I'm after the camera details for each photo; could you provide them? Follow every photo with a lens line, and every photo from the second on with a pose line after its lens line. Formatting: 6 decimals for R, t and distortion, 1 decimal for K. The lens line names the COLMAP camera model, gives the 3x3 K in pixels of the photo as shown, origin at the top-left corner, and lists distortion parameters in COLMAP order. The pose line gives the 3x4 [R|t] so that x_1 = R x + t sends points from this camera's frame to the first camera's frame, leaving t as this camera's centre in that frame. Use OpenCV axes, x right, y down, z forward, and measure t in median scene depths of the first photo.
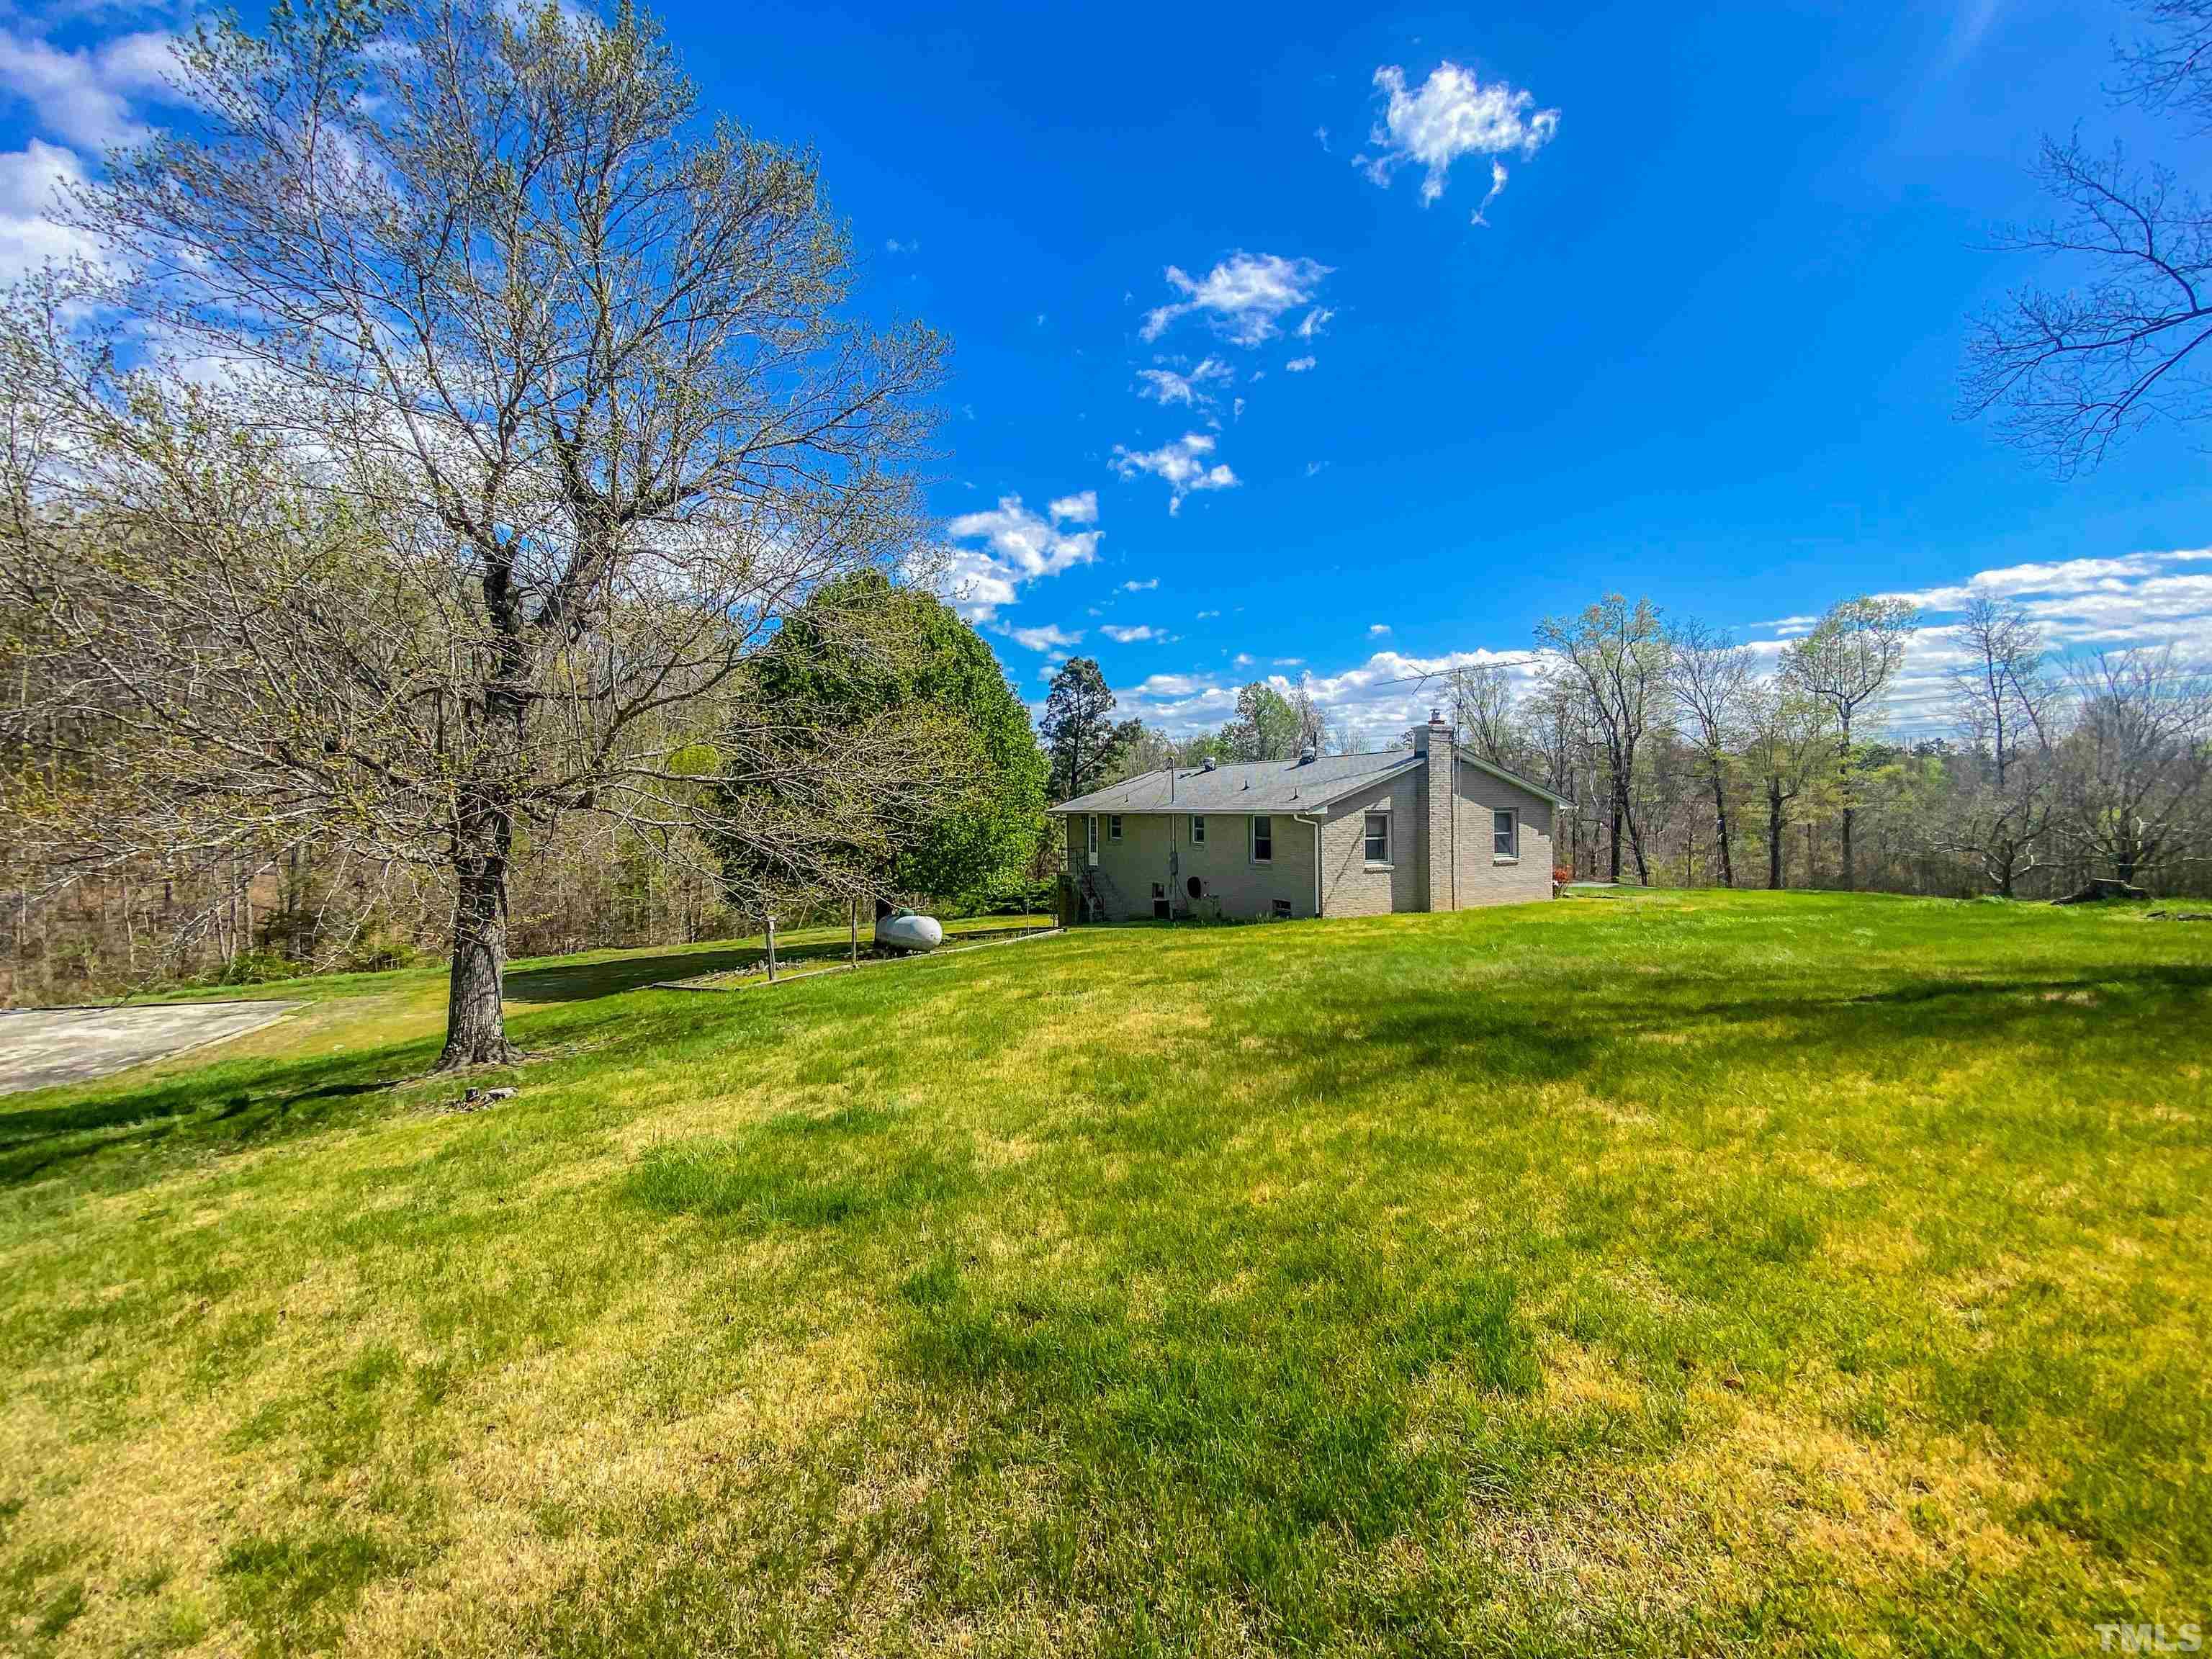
lens RADIAL K [[884.9, 0, 1086.4], [0, 884.9, 822.1], [0, 0, 1]] dist [0.018510, -0.000036]
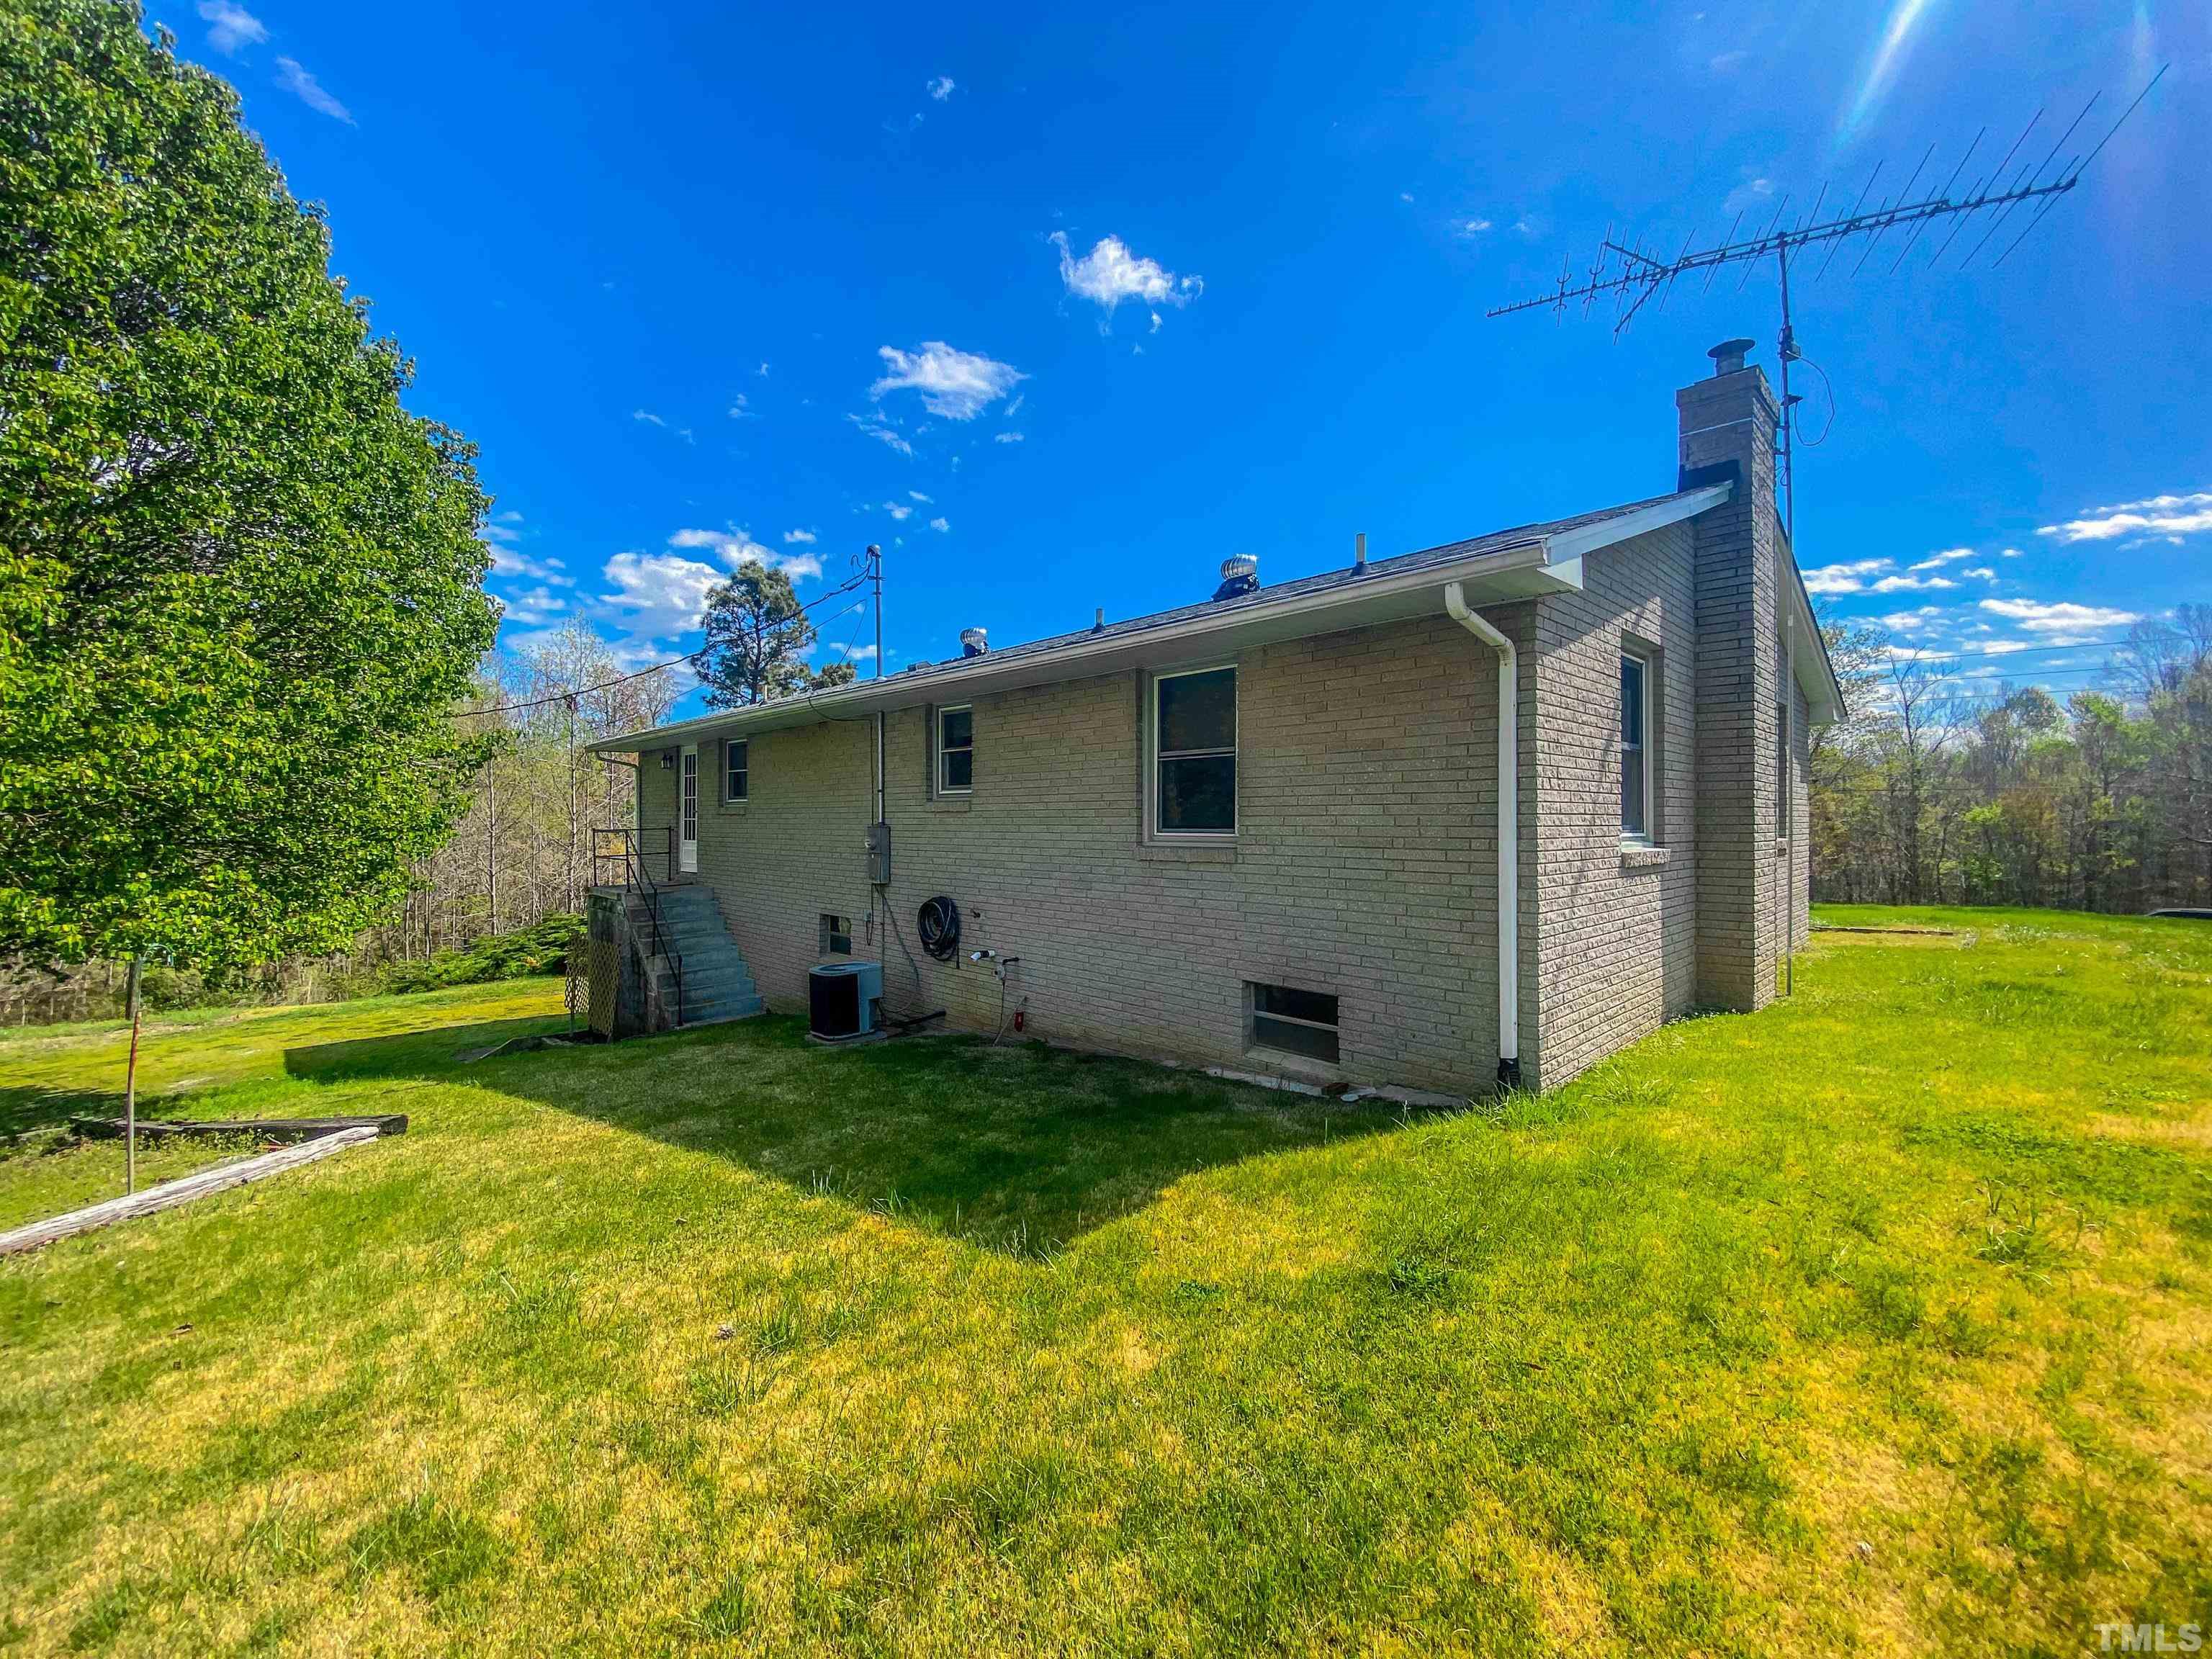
lens RADIAL K [[884.9, 0, 1086.4], [0, 884.9, 822.1], [0, 0, 1]] dist [0.018510, -0.000036]
pose [[0.956608, 0.011857, 0.291137, 0.083810], [-0.006044, 0.999764, -0.020856, 0.043735], [-0.291316, 0.018191, 0.956454, 0.716028]]
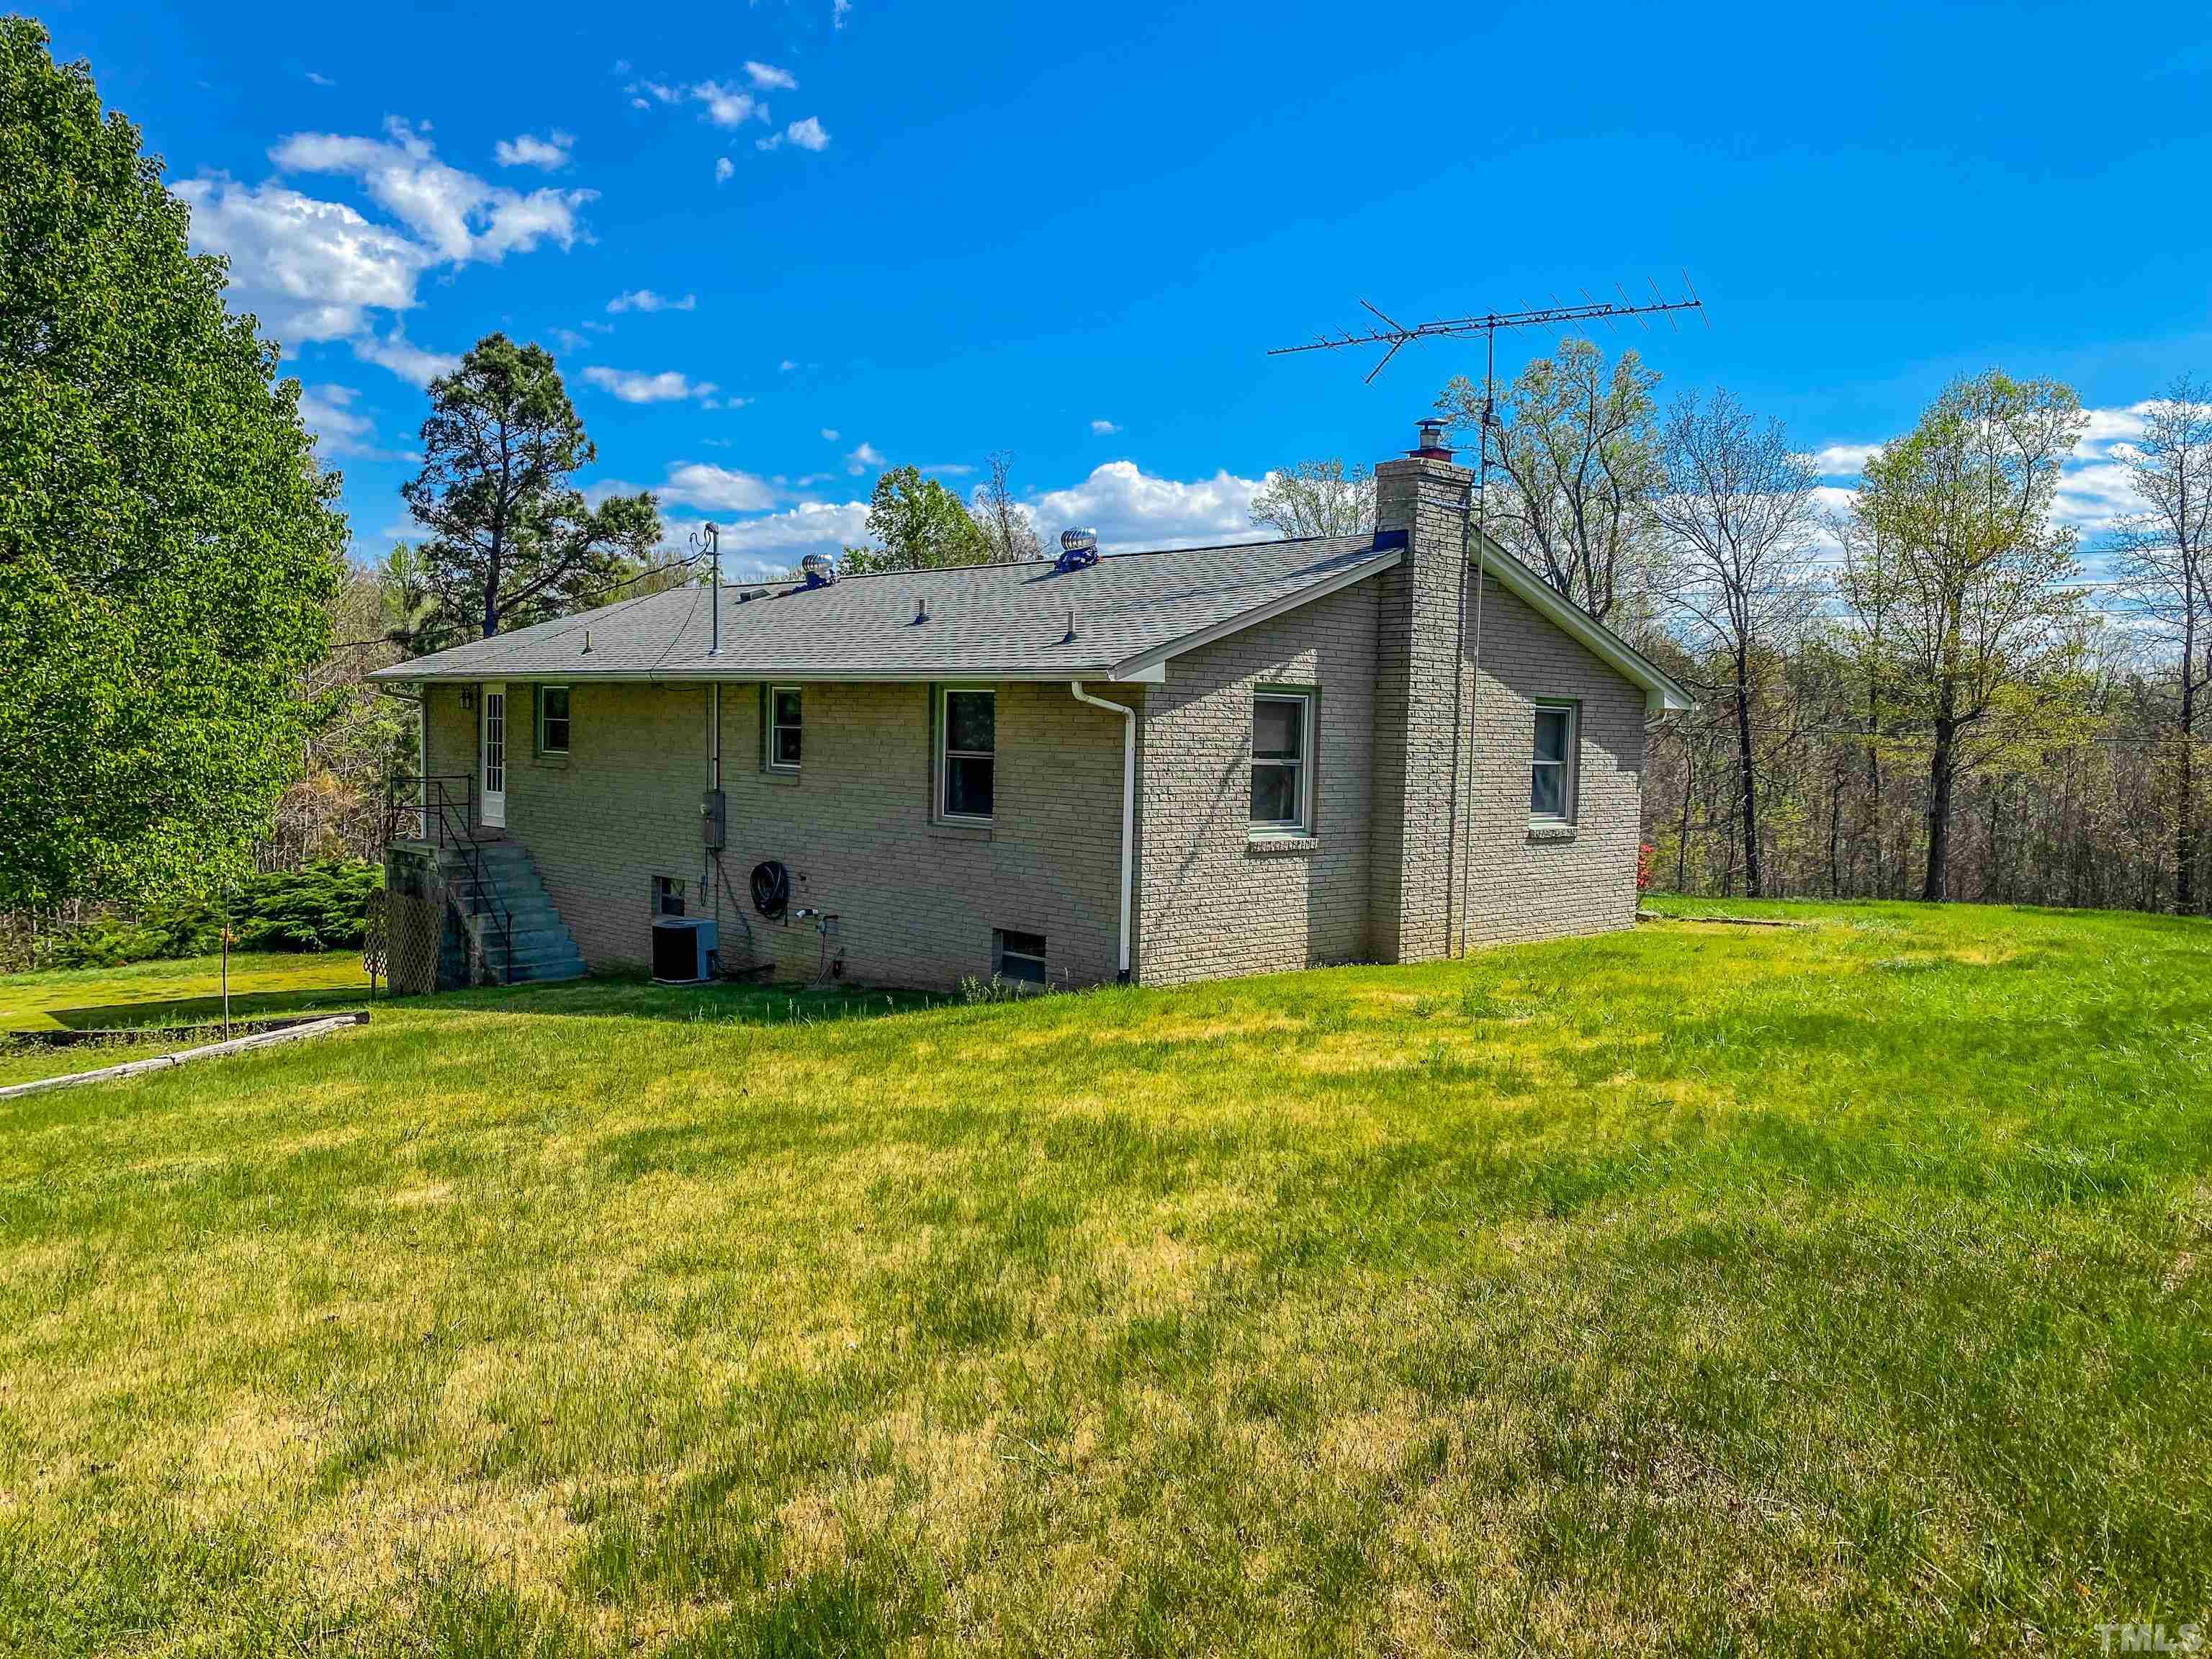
lens RADIAL K [[1669.7, 0, 1113.6], [0, 1669.7, 873.5], [0, 0, 1]] dist [0.000316, -0.010400]
pose [[0.948546, 0.011935, 0.316415, 0.043063], [-0.033672, 0.997425, 0.063318, 0.020954], [-0.314844, -0.070715, 0.946505, 0.339585]]
